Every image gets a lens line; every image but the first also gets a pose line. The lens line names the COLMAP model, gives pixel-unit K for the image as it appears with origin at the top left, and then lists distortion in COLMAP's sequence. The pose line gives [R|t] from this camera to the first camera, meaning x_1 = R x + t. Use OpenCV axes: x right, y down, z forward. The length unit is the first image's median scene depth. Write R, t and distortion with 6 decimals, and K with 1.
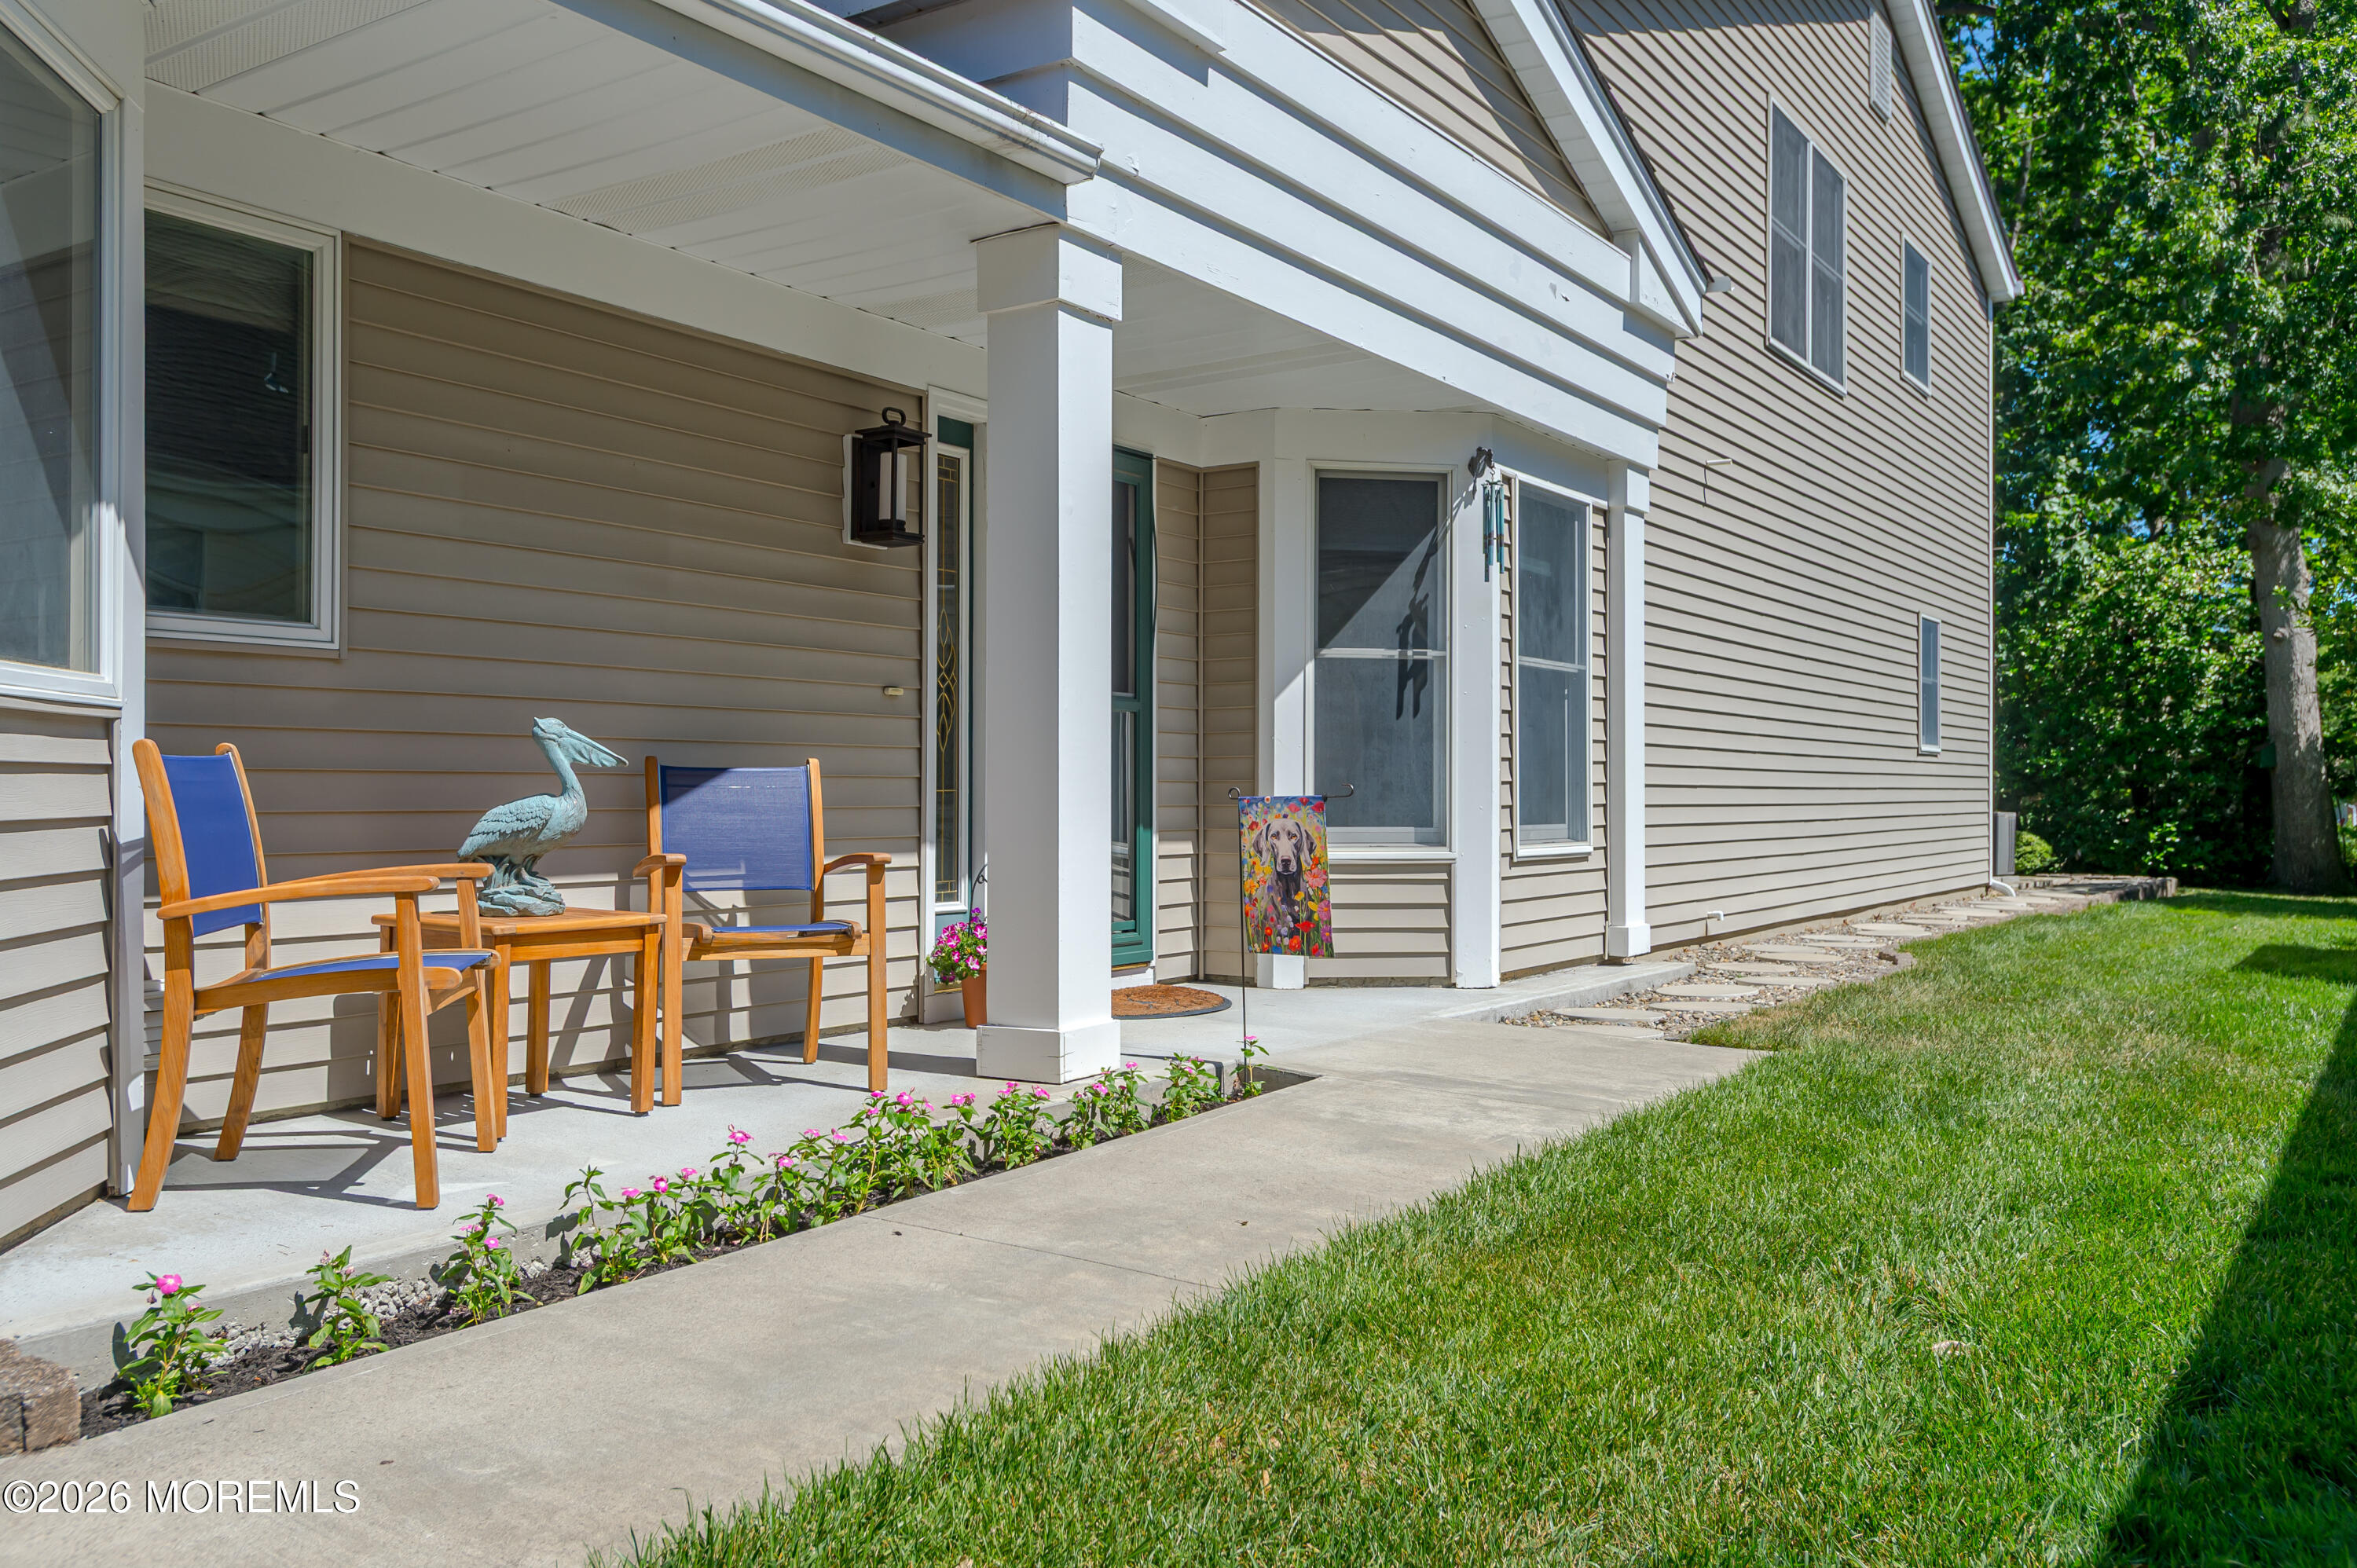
lens RADIAL K [[1888.2, 0, 1178.7], [0, 1888.2, 789.2], [0, 0, 1]] dist [-0.003338, -0.002093]
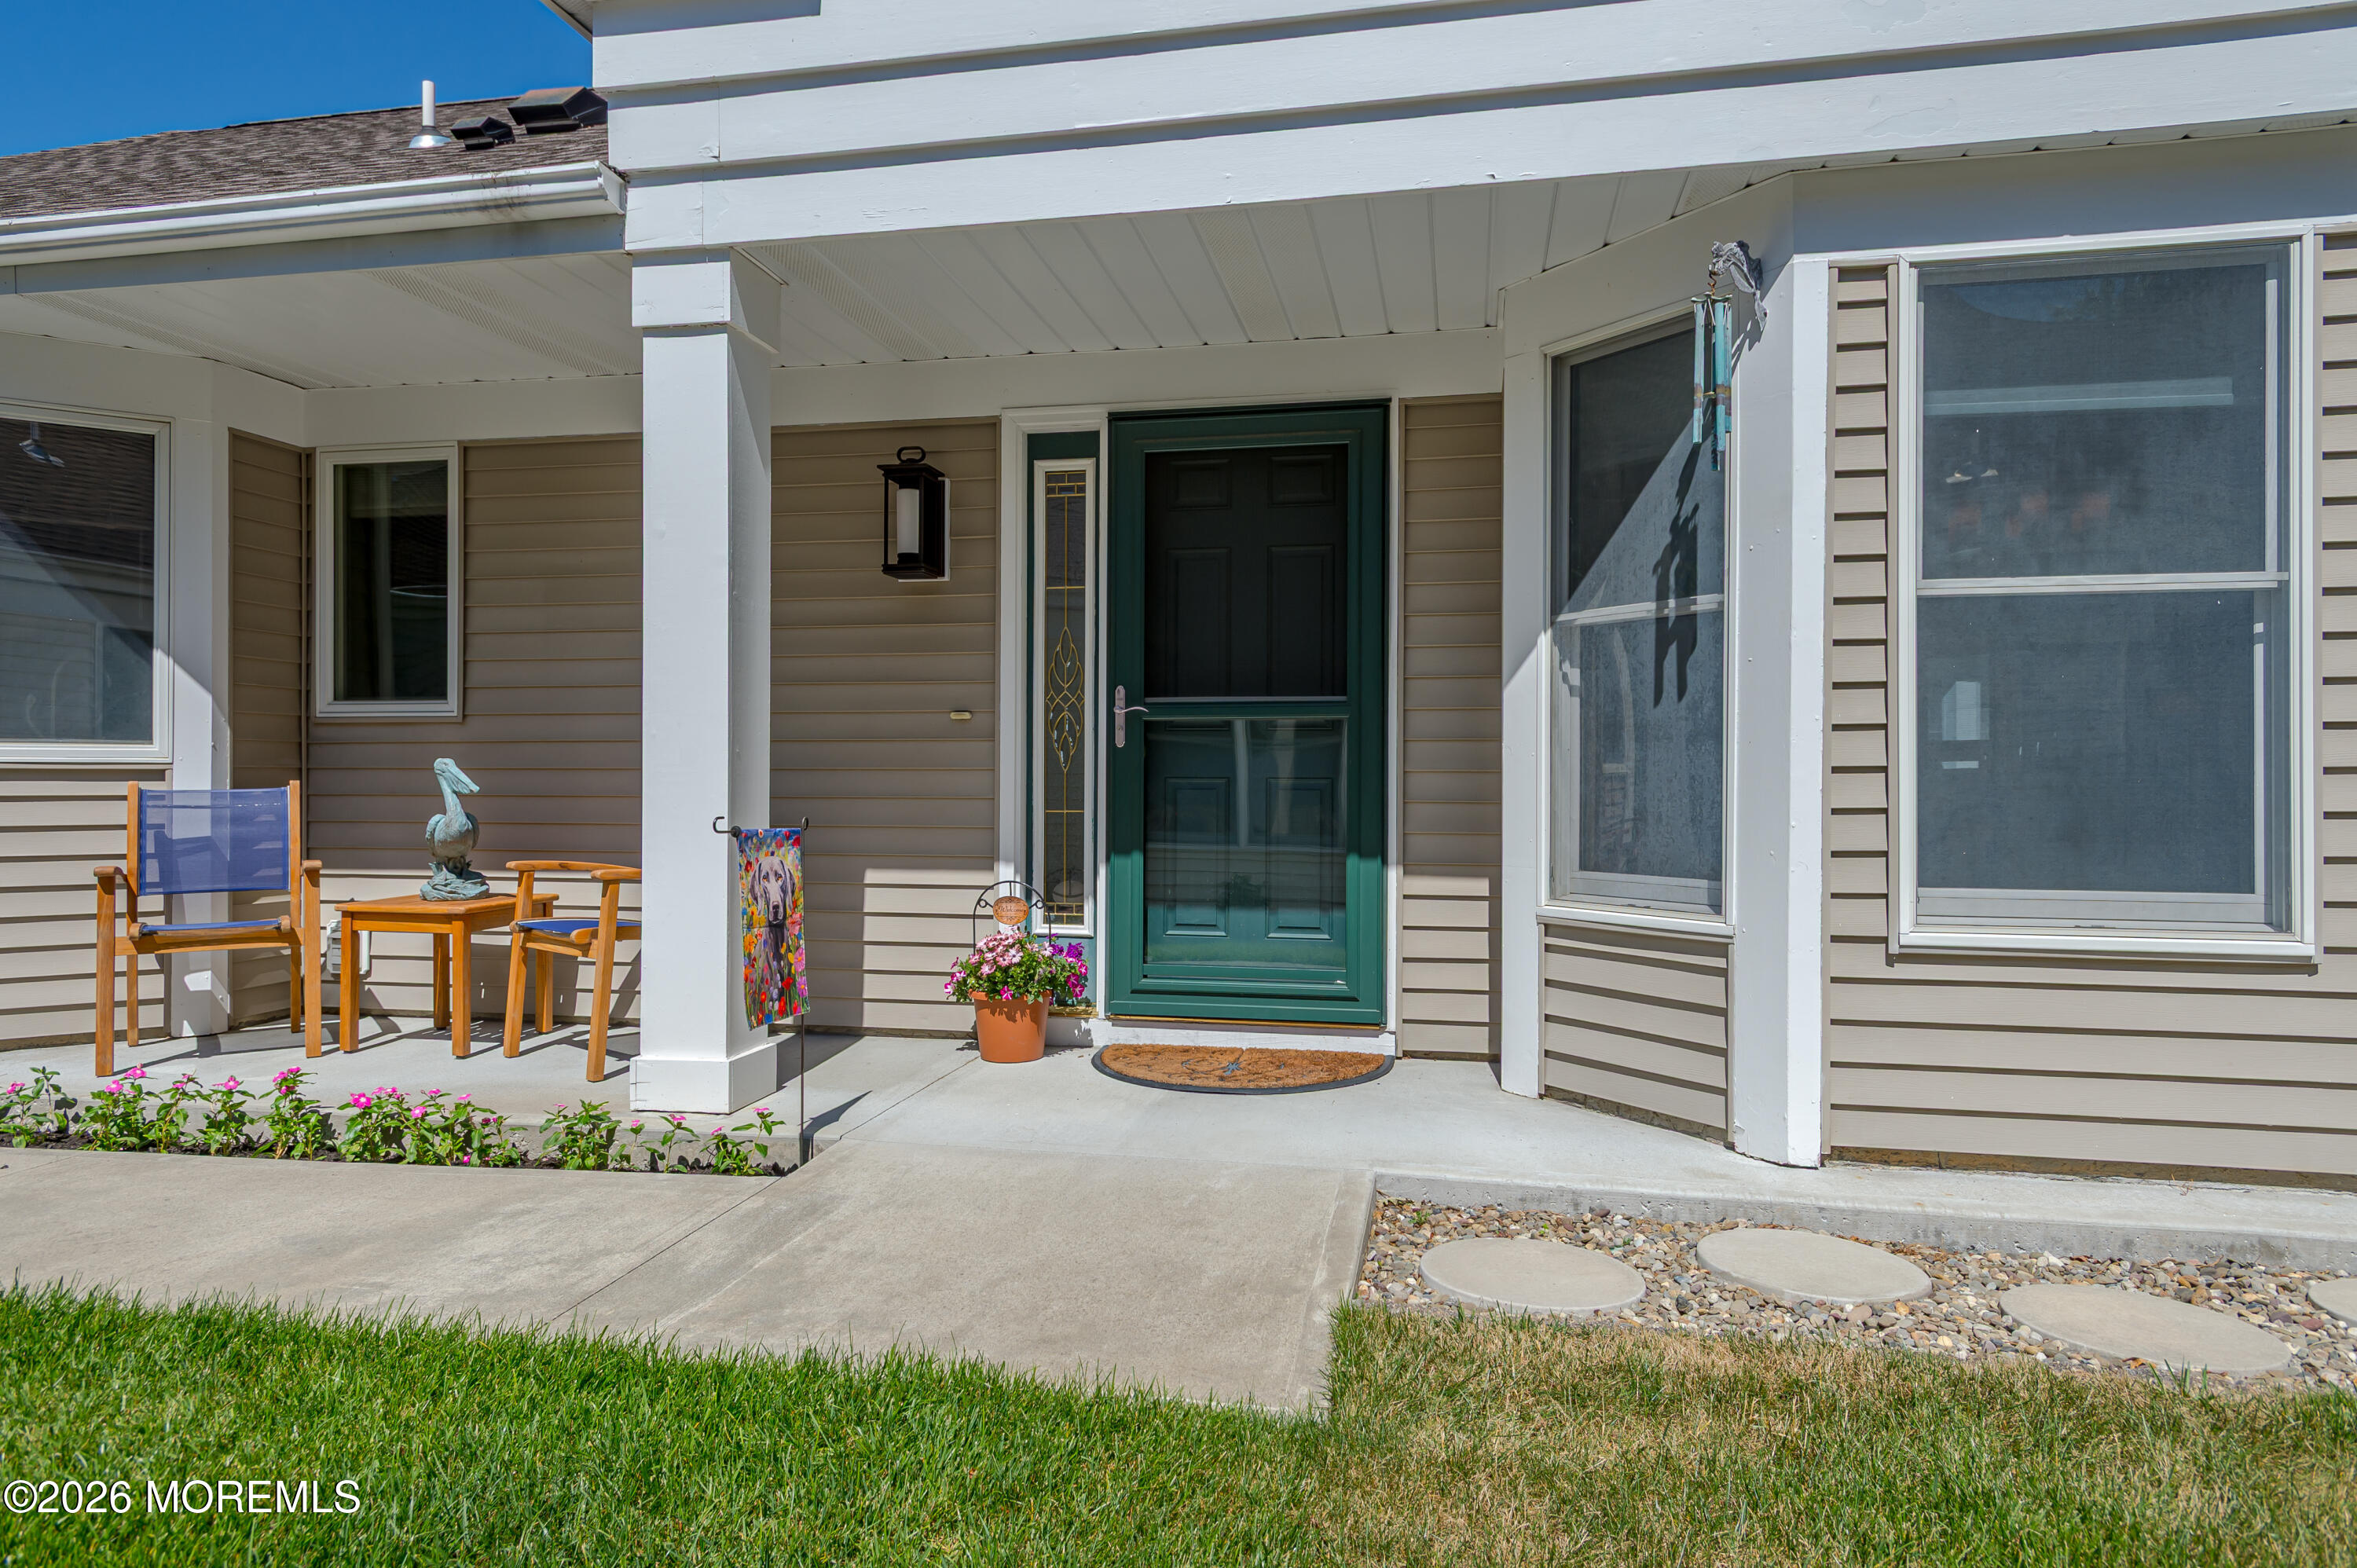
lens RADIAL K [[1422.4, 0, 1171.7], [0, 1422.4, 776.1], [0, 0, 1]] dist [0.002586, -0.001130]
pose [[0.368502, -0.004880, -0.929614, 0.513694], [-0.000101, 0.999986, -0.005290, -0.011843], [0.929627, 0.002043, 0.368496, 0.681429]]
